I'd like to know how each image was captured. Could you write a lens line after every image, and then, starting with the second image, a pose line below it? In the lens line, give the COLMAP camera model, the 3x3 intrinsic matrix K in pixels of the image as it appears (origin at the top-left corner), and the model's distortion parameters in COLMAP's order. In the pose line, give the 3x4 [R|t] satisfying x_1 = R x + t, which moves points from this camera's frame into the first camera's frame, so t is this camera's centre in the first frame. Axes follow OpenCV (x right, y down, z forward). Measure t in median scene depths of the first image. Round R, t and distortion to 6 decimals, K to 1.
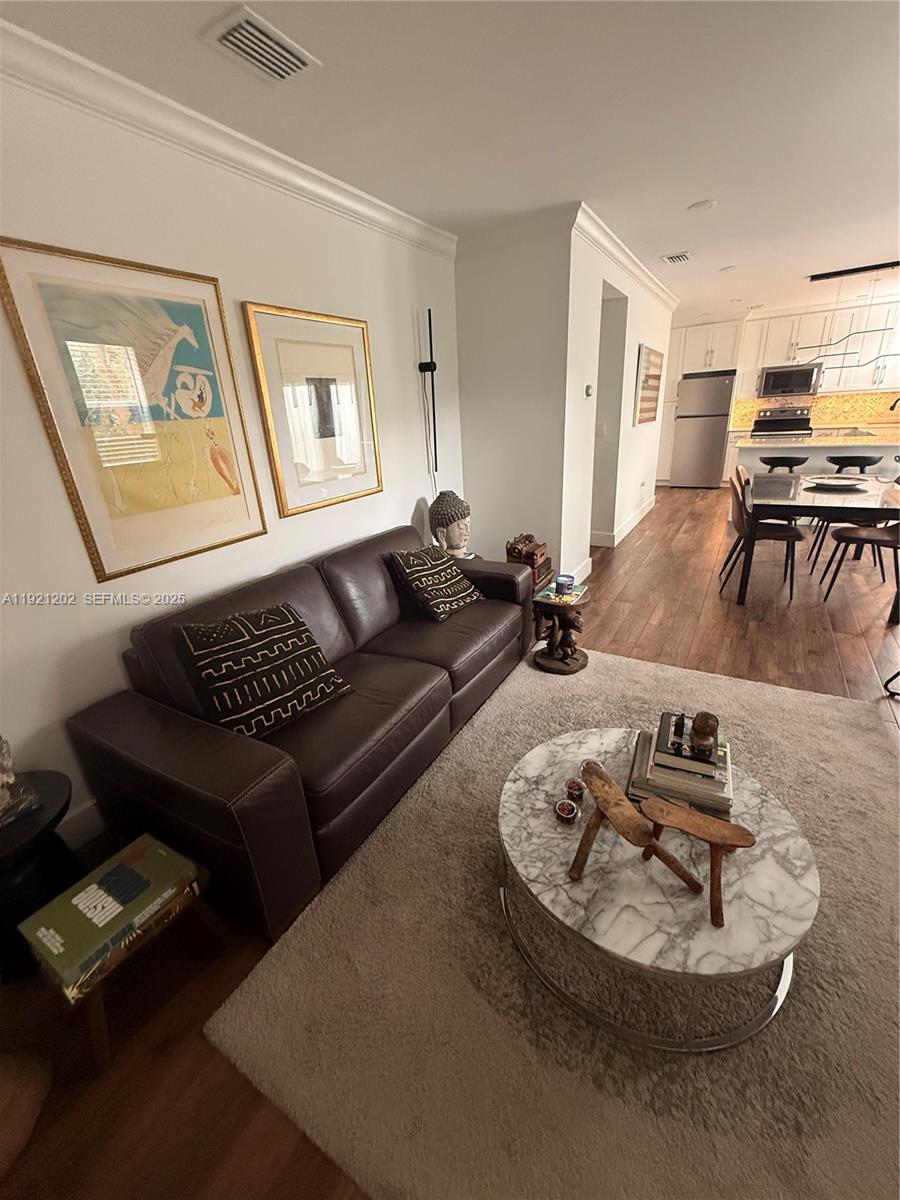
lens RADIAL K [[481.8, 0, 449.5], [0, 481.8, 601.6], [0, 0, 1]] dist [0.000452, -0.000075]
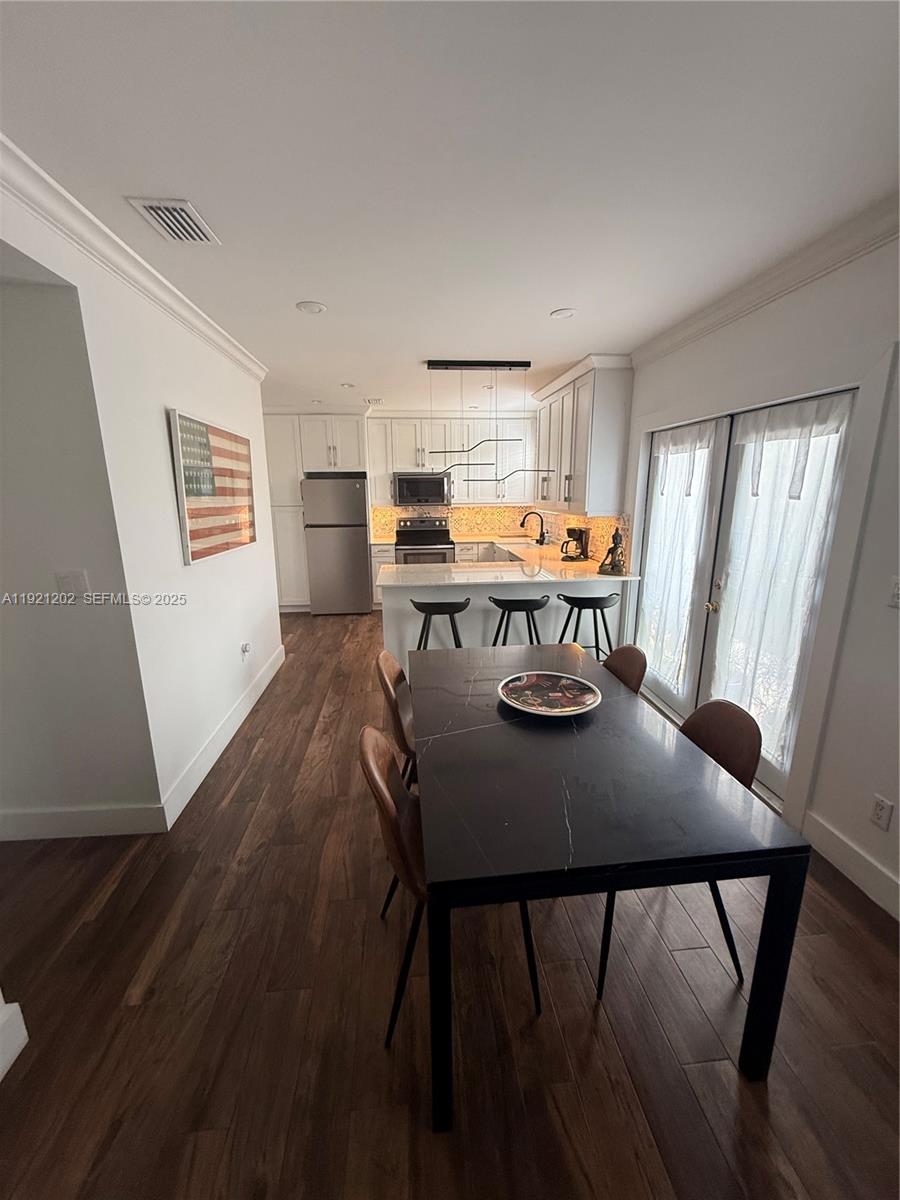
lens RADIAL K [[481.8, 0, 445.8], [0, 481.8, 603.6], [0, 0, 1]] dist [0.000452, -0.000075]
pose [[0.805927, -0.083589, 0.586084, 0.166795], [0.179919, 0.977739, -0.107959, -0.121959], [-0.564013, 0.192454, 0.803026, 0.250203]]
